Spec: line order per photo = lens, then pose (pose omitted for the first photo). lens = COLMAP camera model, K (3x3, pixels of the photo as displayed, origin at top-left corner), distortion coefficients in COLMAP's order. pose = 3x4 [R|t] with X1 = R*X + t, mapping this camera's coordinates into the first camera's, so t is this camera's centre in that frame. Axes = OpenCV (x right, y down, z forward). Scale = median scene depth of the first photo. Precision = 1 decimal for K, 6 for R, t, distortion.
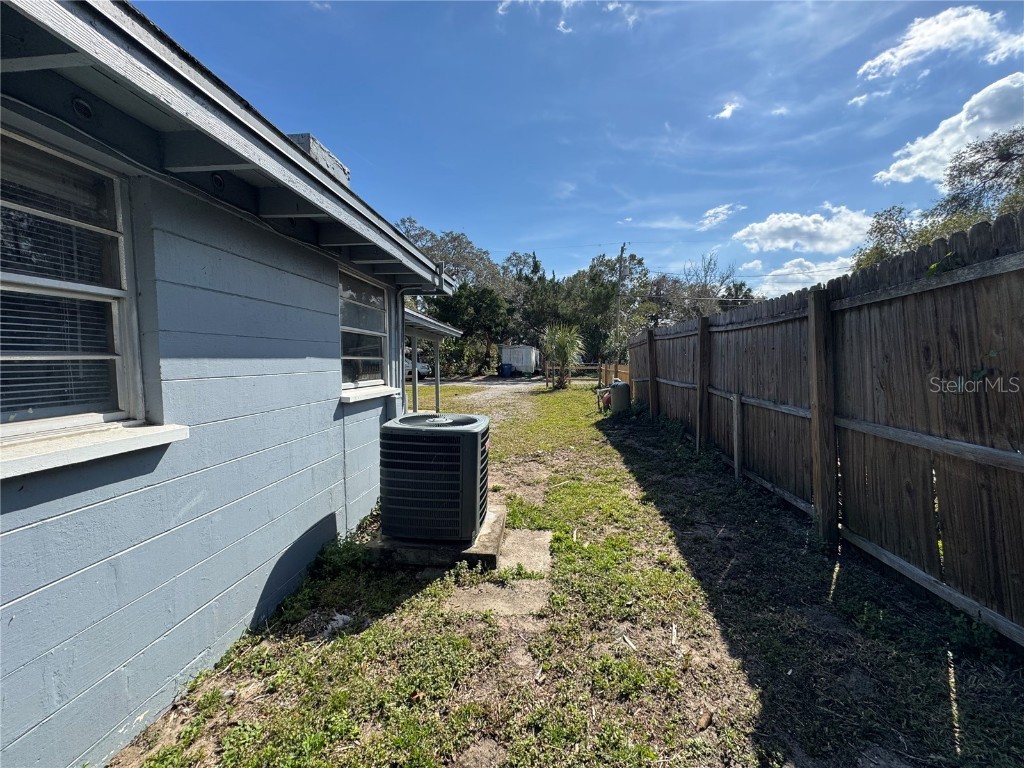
lens RADIAL K [[408.3, 0, 513.0], [0, 408.3, 381.8], [0, 0, 1]] dist [0.000116, -0.000509]
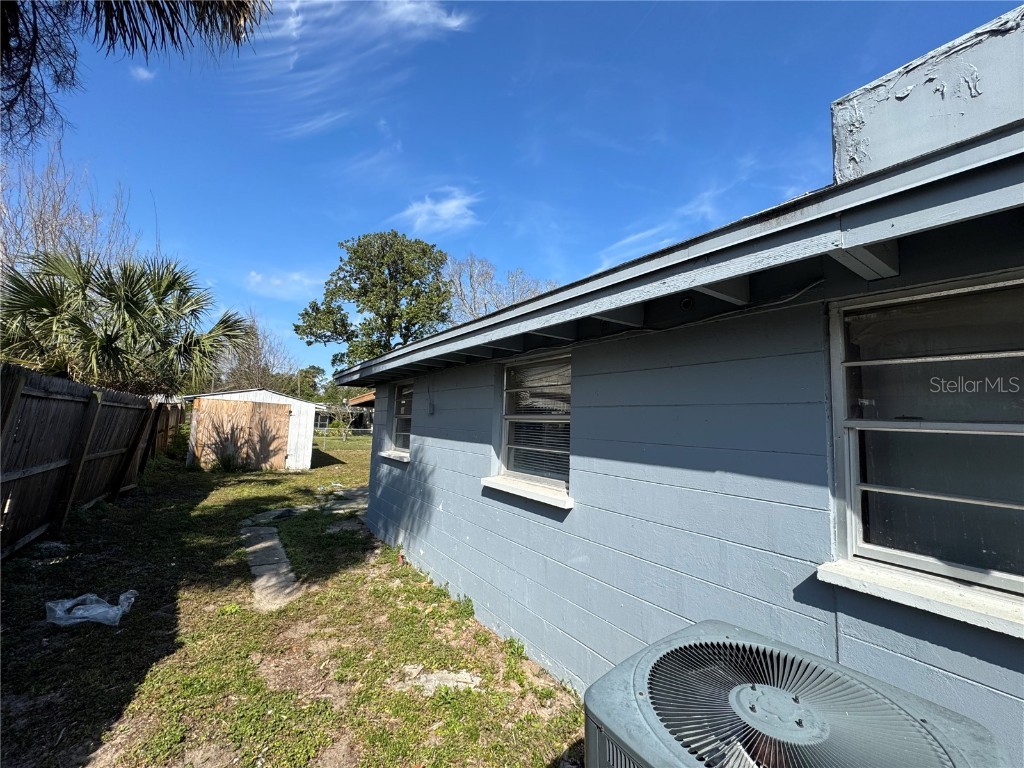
lens RADIAL K [[408.3, 0, 513.0], [0, 408.3, 381.8], [0, 0, 1]] dist [0.000116, -0.000509]
pose [[-0.764388, -0.084010, -0.639260, 0.344071], [-0.066618, 0.996459, -0.051295, -0.223773], [0.641305, 0.003377, -0.767278, 1.892380]]
